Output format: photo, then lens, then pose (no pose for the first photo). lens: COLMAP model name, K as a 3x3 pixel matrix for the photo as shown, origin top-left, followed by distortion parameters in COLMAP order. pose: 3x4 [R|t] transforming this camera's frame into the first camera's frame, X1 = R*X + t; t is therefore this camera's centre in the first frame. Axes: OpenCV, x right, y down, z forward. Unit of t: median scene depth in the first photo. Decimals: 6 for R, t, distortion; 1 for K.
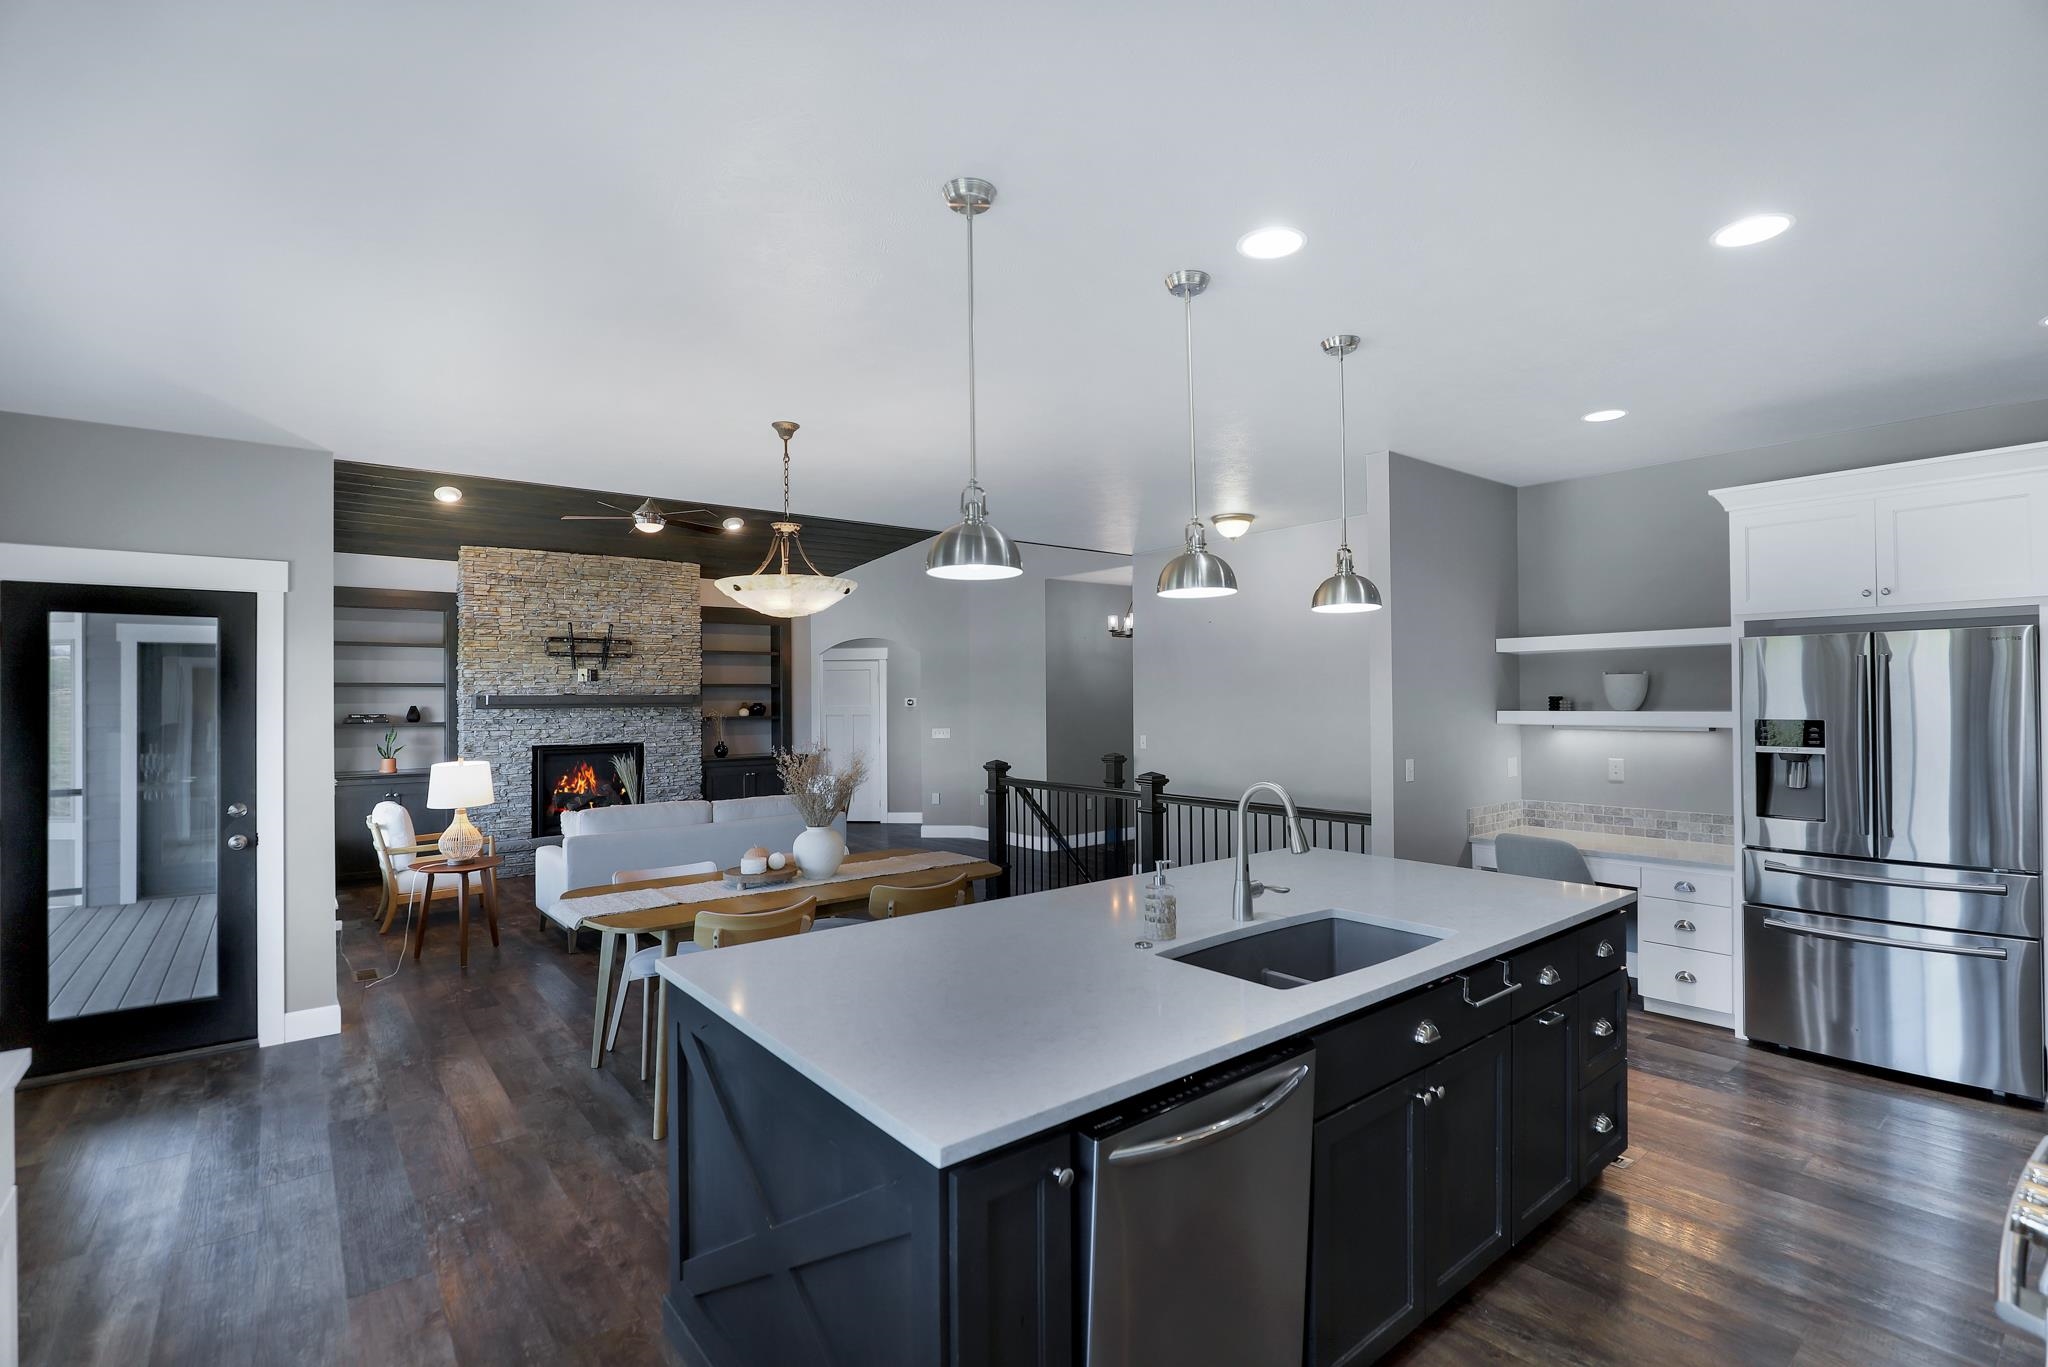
lens RADIAL K [[938.6, 0, 1039.3], [0, 938.6, 685.6], [0, 0, 1]] dist [-0.016012, 0.001312]
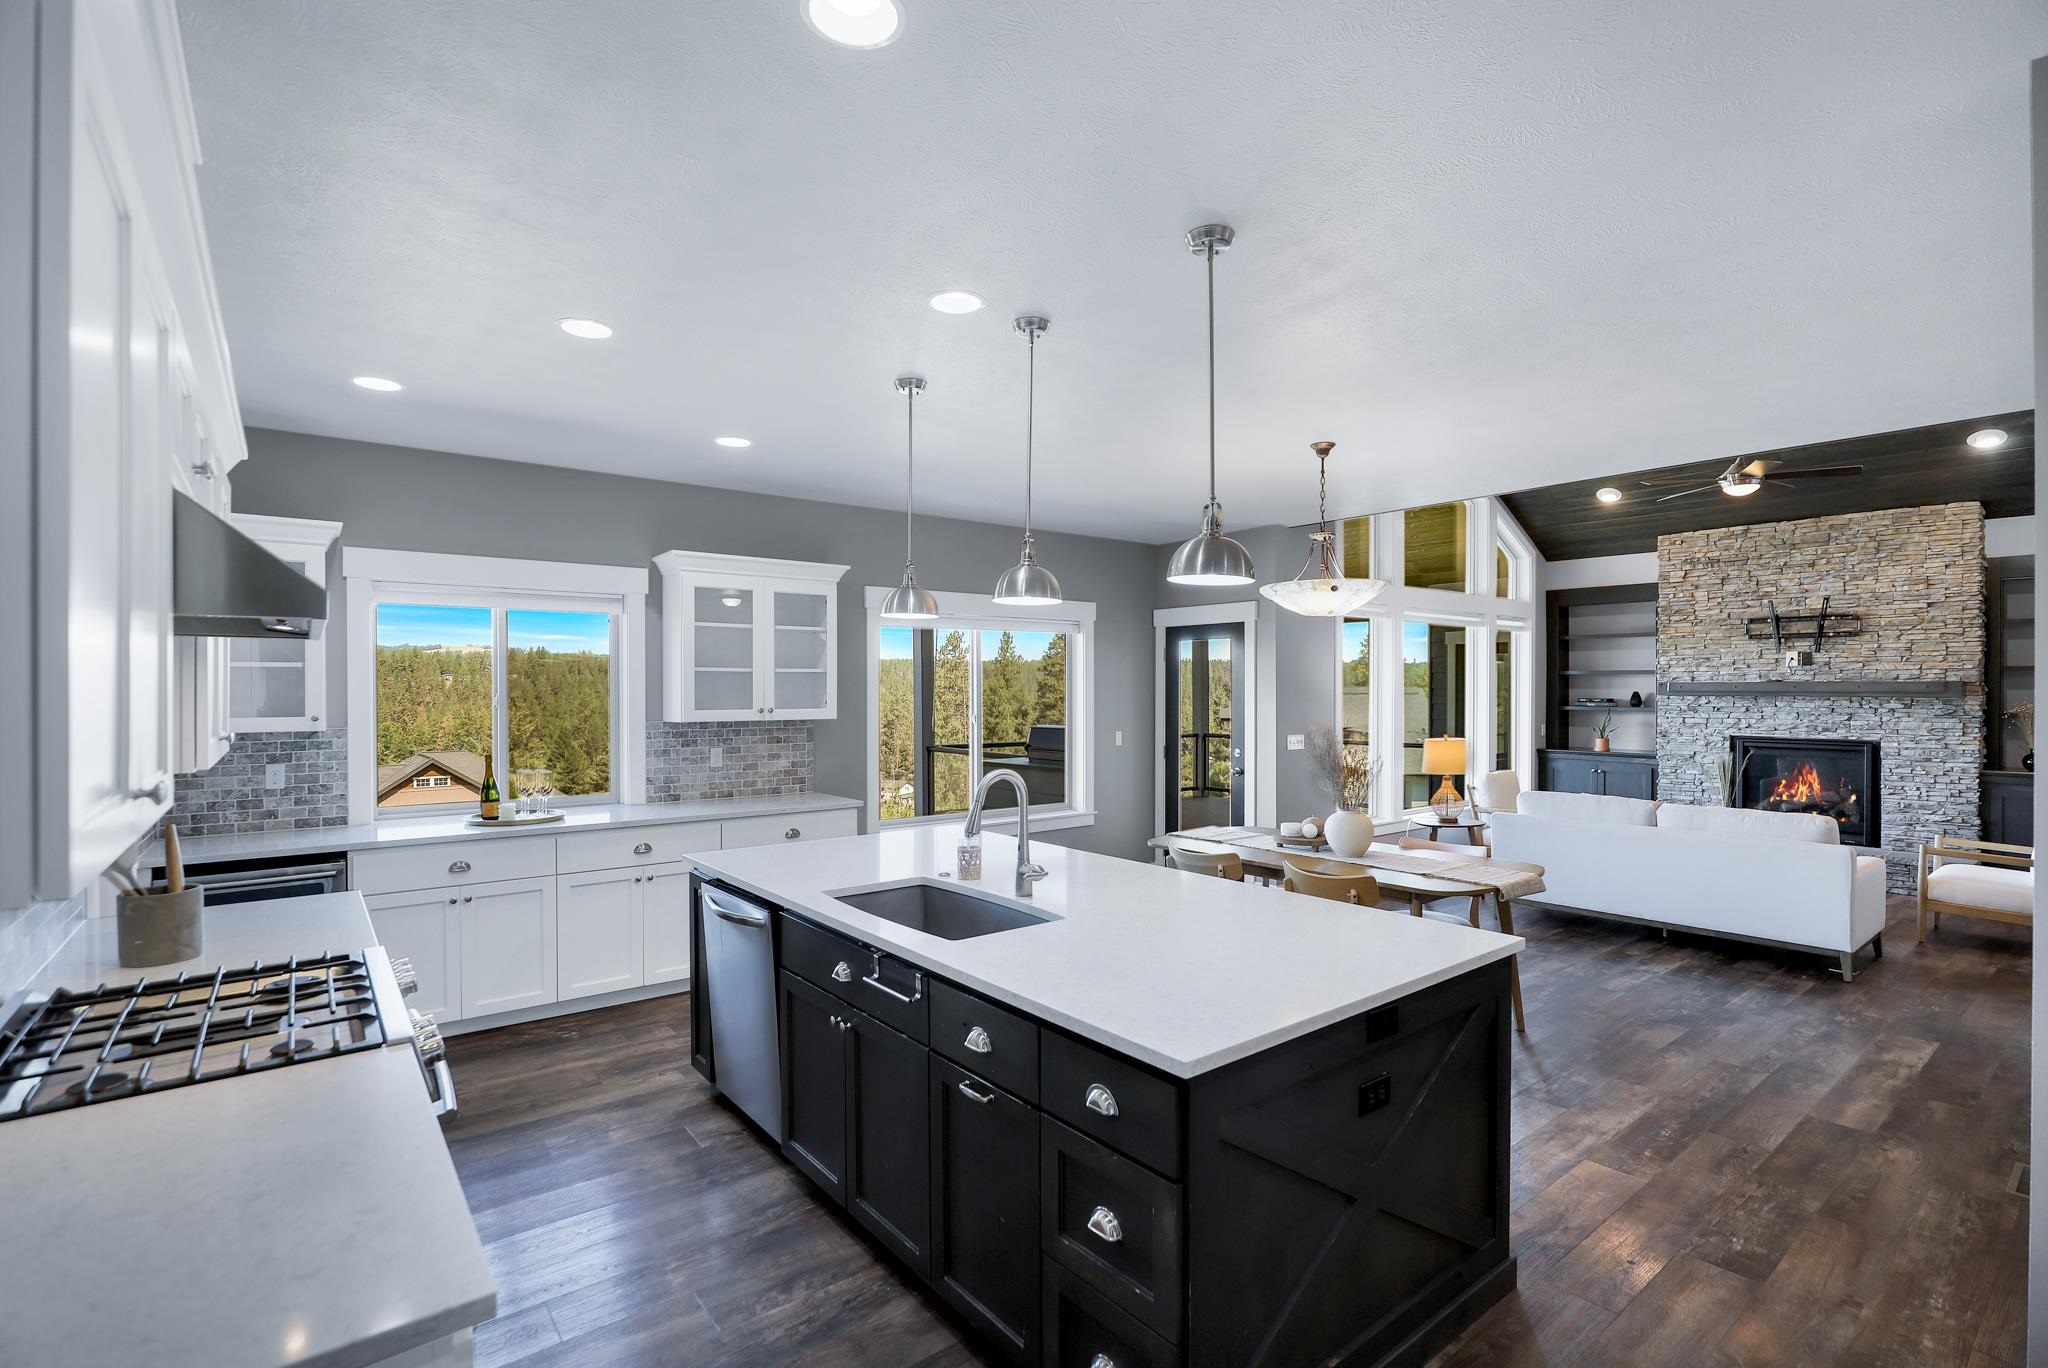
lens RADIAL K [[938.6, 0, 1040.5], [0, 938.6, 685.6], [0, 0, 1]] dist [-0.016012, 0.001312]
pose [[-0.008527, 0.006739, -0.999941, 0.400845], [0.012282, 0.999903, 0.006634, -0.000763], [0.999888, -0.012224, -0.008609, 0.314510]]
